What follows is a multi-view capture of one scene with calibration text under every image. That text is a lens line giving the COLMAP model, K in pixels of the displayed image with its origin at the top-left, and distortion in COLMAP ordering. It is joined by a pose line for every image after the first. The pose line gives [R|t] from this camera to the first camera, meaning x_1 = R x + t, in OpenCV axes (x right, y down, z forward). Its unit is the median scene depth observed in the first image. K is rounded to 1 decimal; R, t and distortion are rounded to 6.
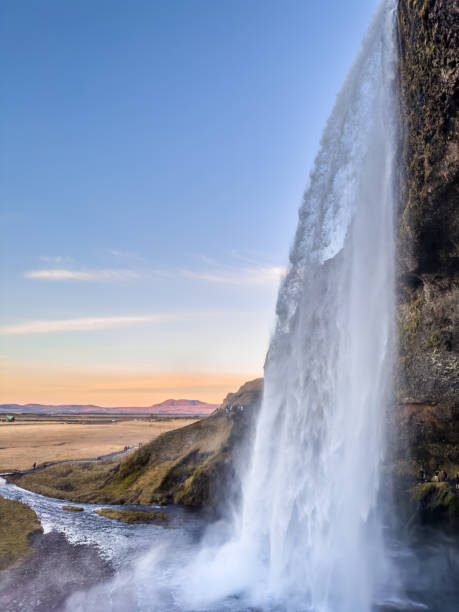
lens RADIAL K [[433.0, 0, 236.7], [0, 433.0, 300.0], [0, 0, 1]] dist [0.002500, -0.006896]
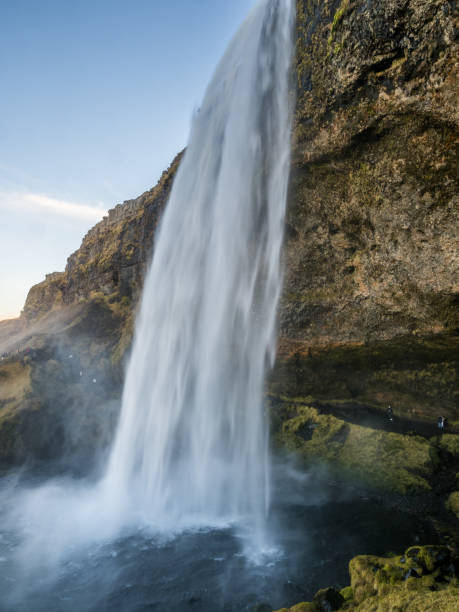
lens RADIAL K [[451.1, 0, 228.6], [0, 451.1, 294.7], [0, 0, 1]] dist [-0.045849, 0.026088]
pose [[0.848711, 0.056944, 0.525782, -0.358906], [-0.118373, 0.989417, 0.083918, 0.011384], [-0.515439, -0.133461, 0.846470, 0.035051]]
